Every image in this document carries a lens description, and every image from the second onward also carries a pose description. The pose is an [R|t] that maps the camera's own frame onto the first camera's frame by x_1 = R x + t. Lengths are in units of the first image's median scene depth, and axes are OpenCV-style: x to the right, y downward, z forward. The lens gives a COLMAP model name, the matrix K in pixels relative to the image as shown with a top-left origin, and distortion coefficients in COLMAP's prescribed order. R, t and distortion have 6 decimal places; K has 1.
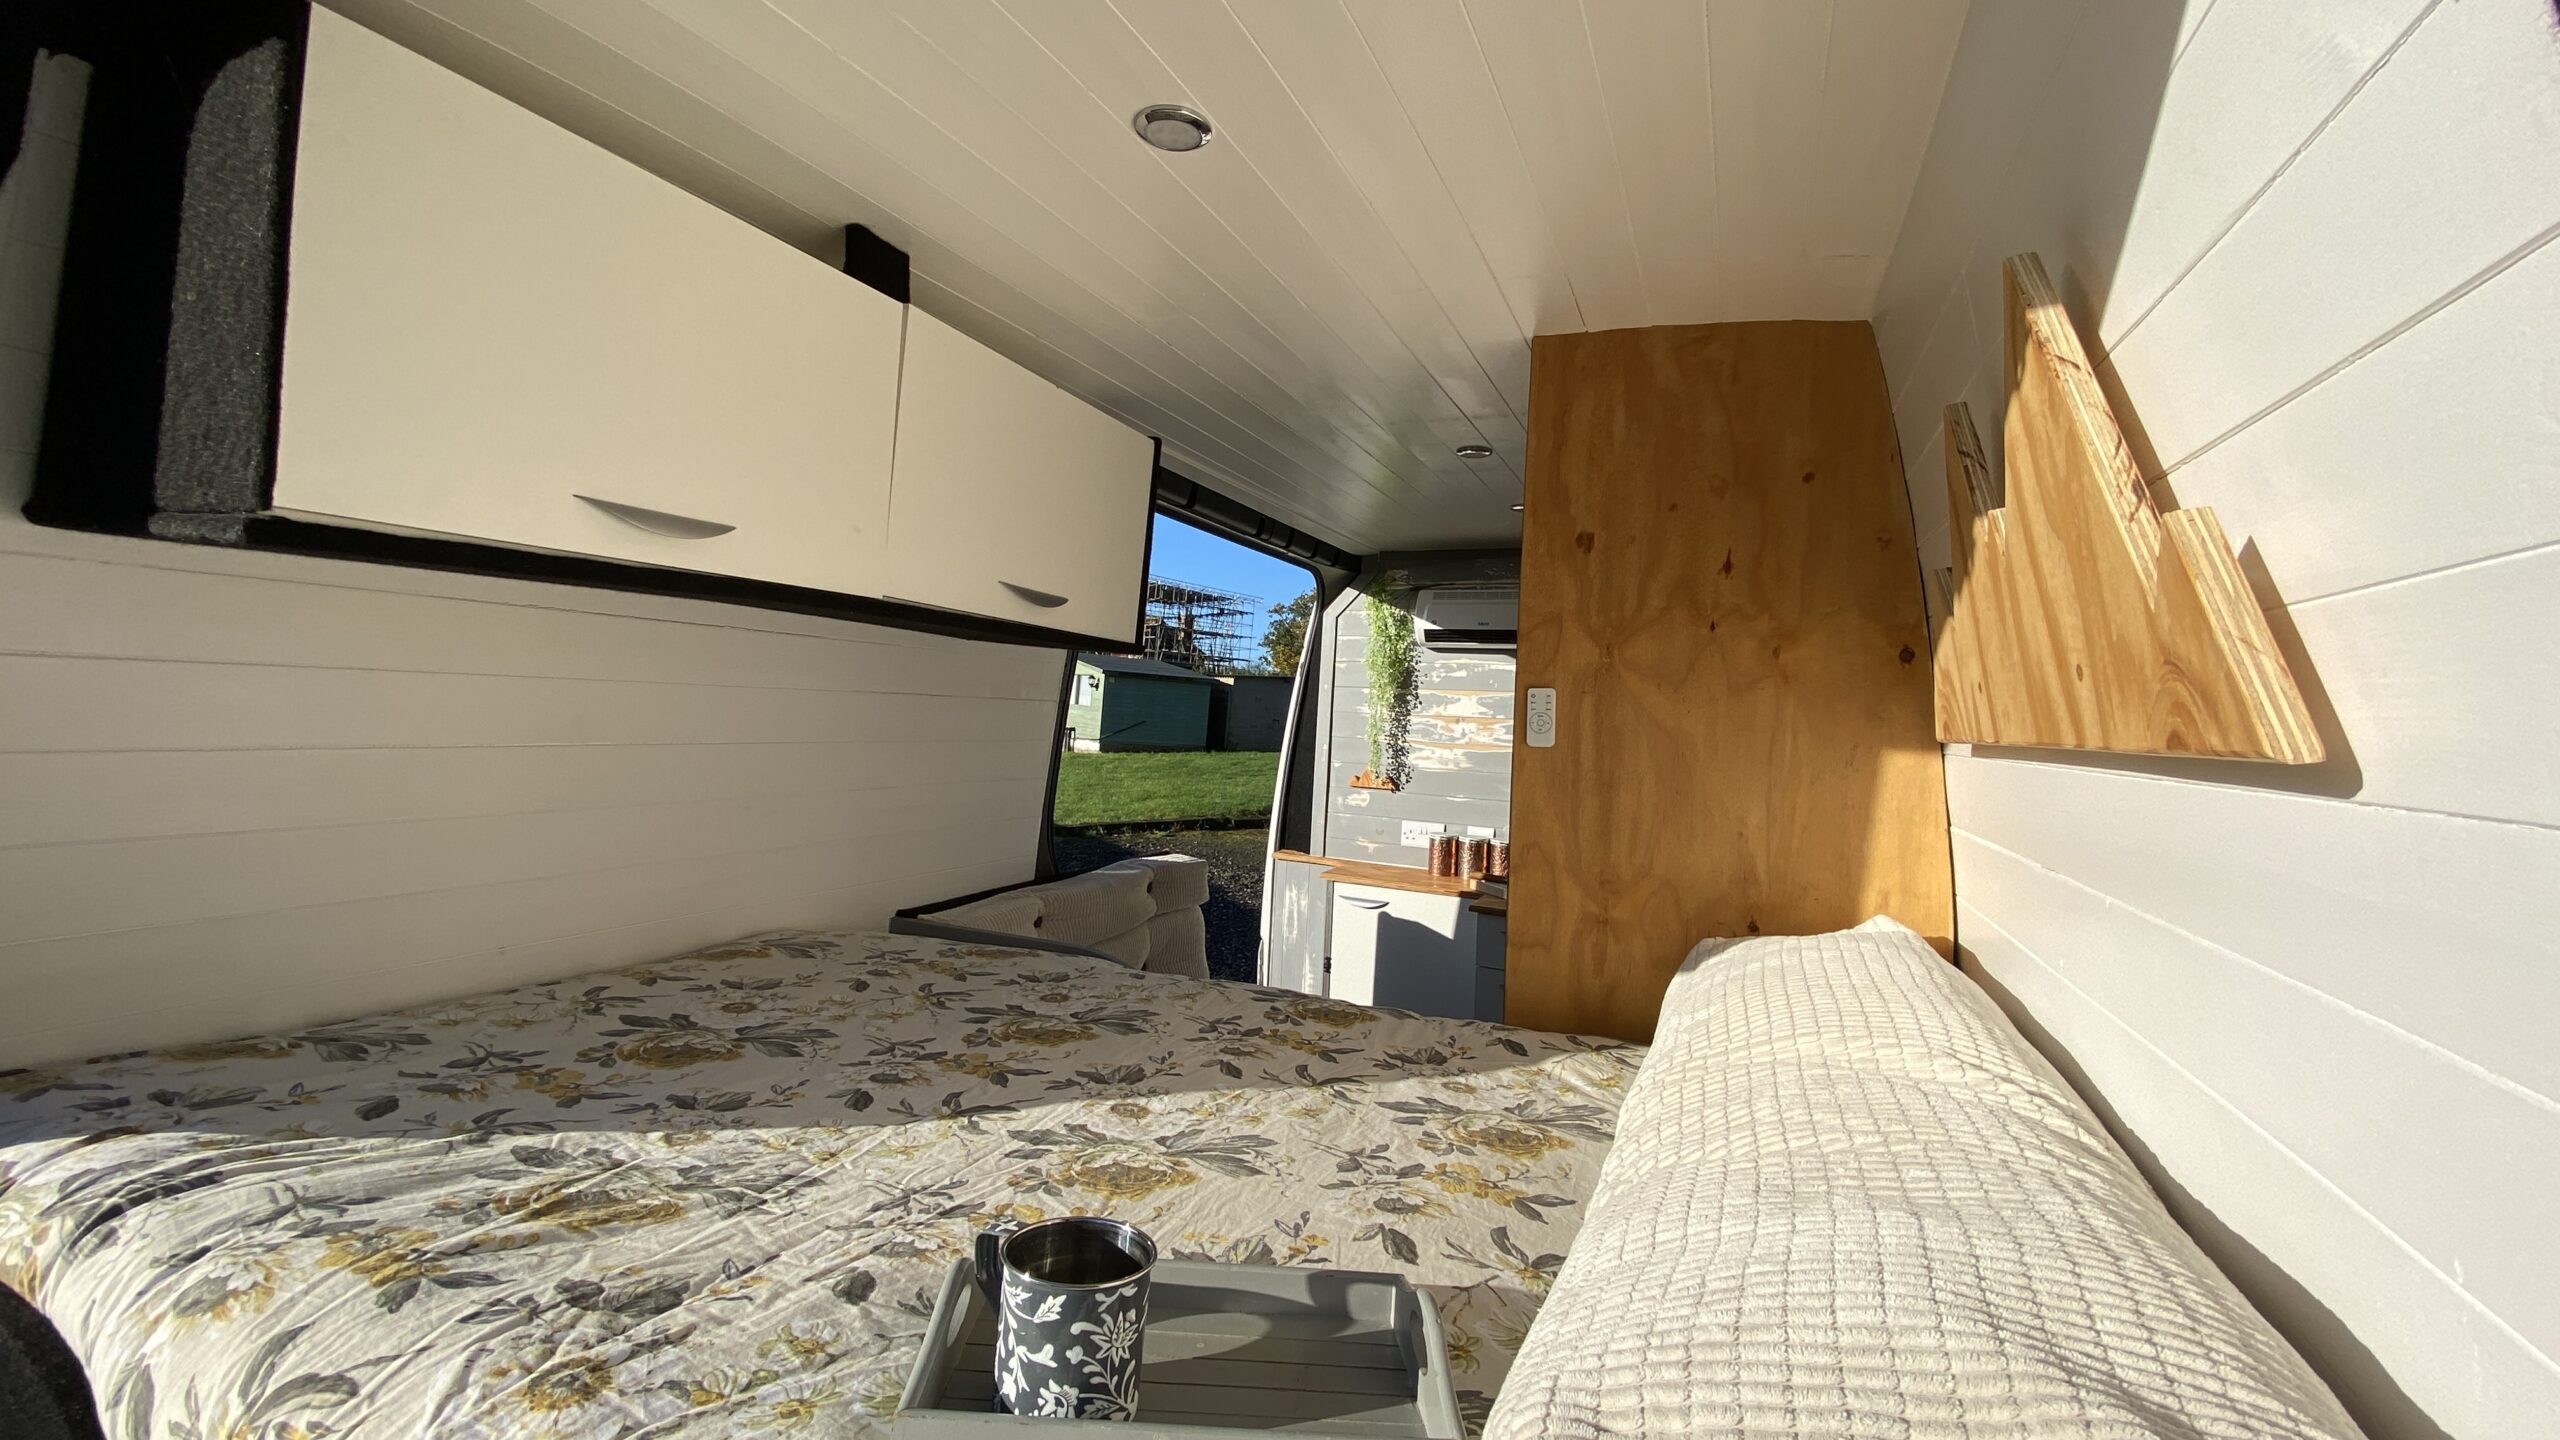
lens RADIAL K [[1029.2, 0, 1278.8], [0, 1029.2, 719.3], [0, 0, 1]] dist [-0.002084, -0.000271]
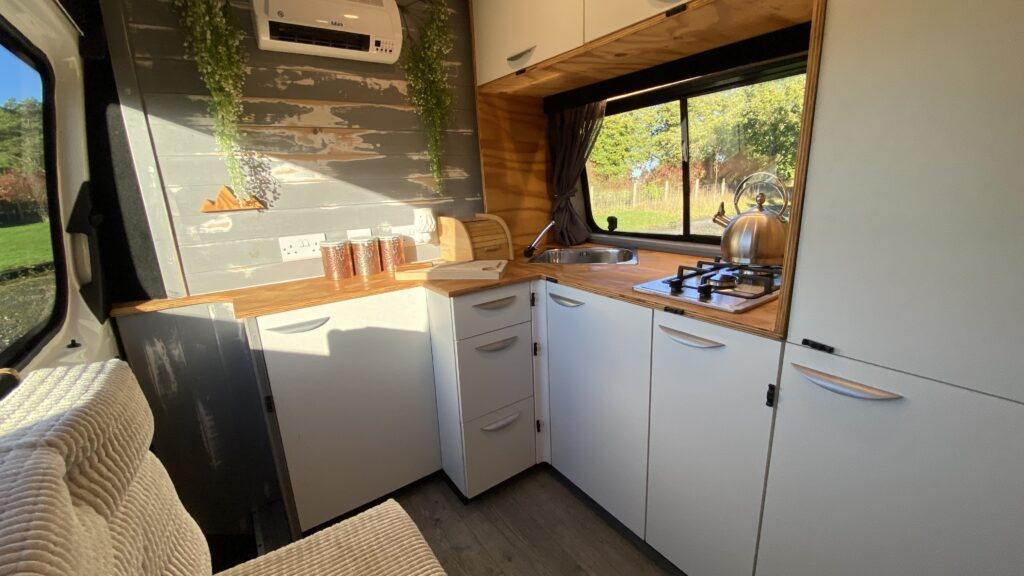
lens RADIAL K [[411.7, 0, 511.2], [0, 411.7, 284.1], [0, 0, 1]] dist [-0.002084, -0.000271]
pose [[0.539419, -0.280602, 0.793908, -0.090732], [0.080530, 0.955711, 0.283074, 0.046633], [-0.838178, -0.088762, 0.538125, 0.596777]]
